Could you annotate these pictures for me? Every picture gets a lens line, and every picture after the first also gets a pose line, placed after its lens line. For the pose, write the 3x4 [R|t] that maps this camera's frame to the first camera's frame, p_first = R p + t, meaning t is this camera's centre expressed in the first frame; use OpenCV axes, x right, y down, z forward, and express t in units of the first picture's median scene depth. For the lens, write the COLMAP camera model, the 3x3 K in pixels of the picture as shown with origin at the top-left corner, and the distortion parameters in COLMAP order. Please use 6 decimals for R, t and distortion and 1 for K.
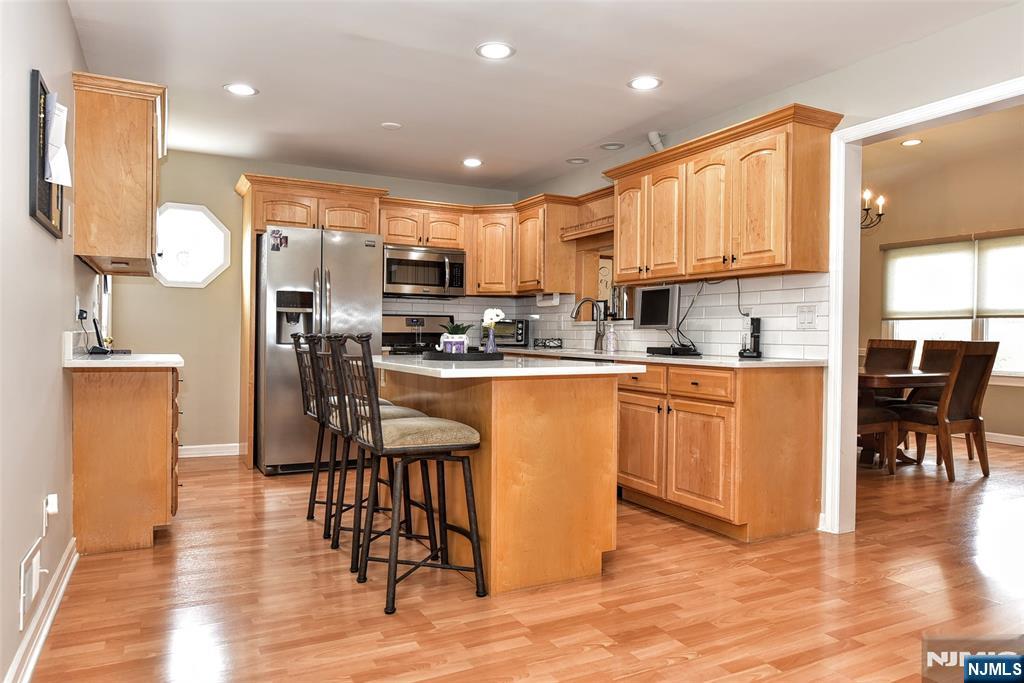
lens RADIAL K [[681.0, 0, 512.0], [0, 681.0, 341.5], [0, 0, 1]] dist [-0.002499, 0.000932]
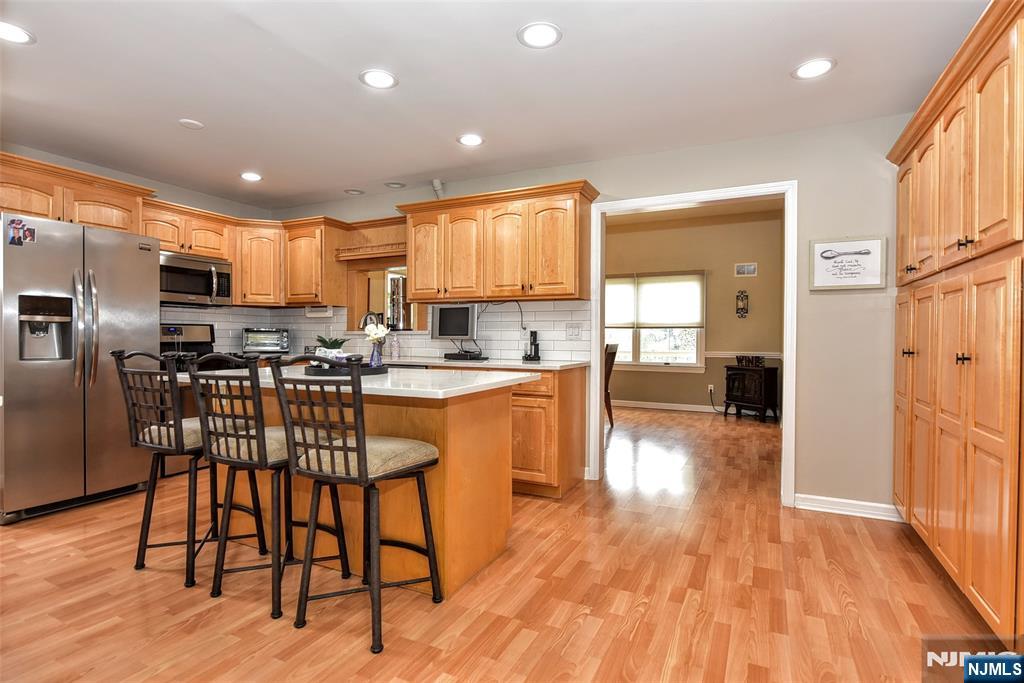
lens RADIAL K [[509.8, 0, 512.0], [0, 509.8, 341.5], [0, 0, 1]] dist [-0.003095, -0.000663]
pose [[0.805648, -0.011916, 0.592275, -0.248650], [0.010276, 0.999928, 0.006140, -0.017939], [-0.592305, 0.001140, 0.805713, 0.181289]]
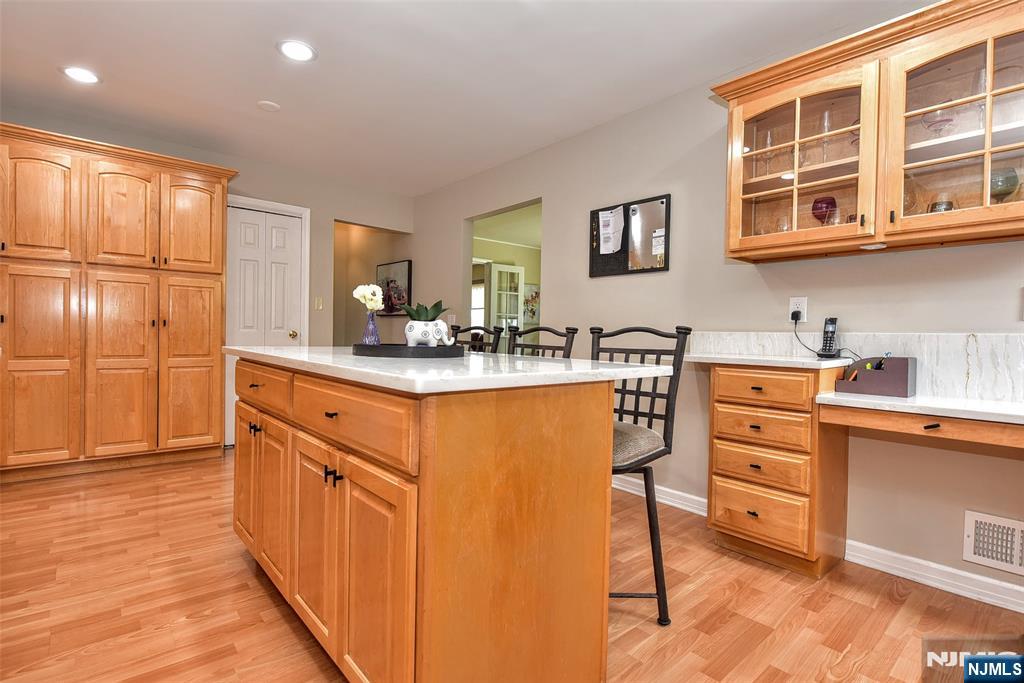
lens RADIAL K [[492.8, 0, 512.0], [0, 492.8, 341.5], [0, 0, 1]] dist [-0.003995, -0.000874]
pose [[-0.971329, -0.022969, -0.236625, -0.040335], [-0.030014, 0.999206, 0.026214, -0.003776], [0.235835, 0.032564, -0.971247, 1.181182]]
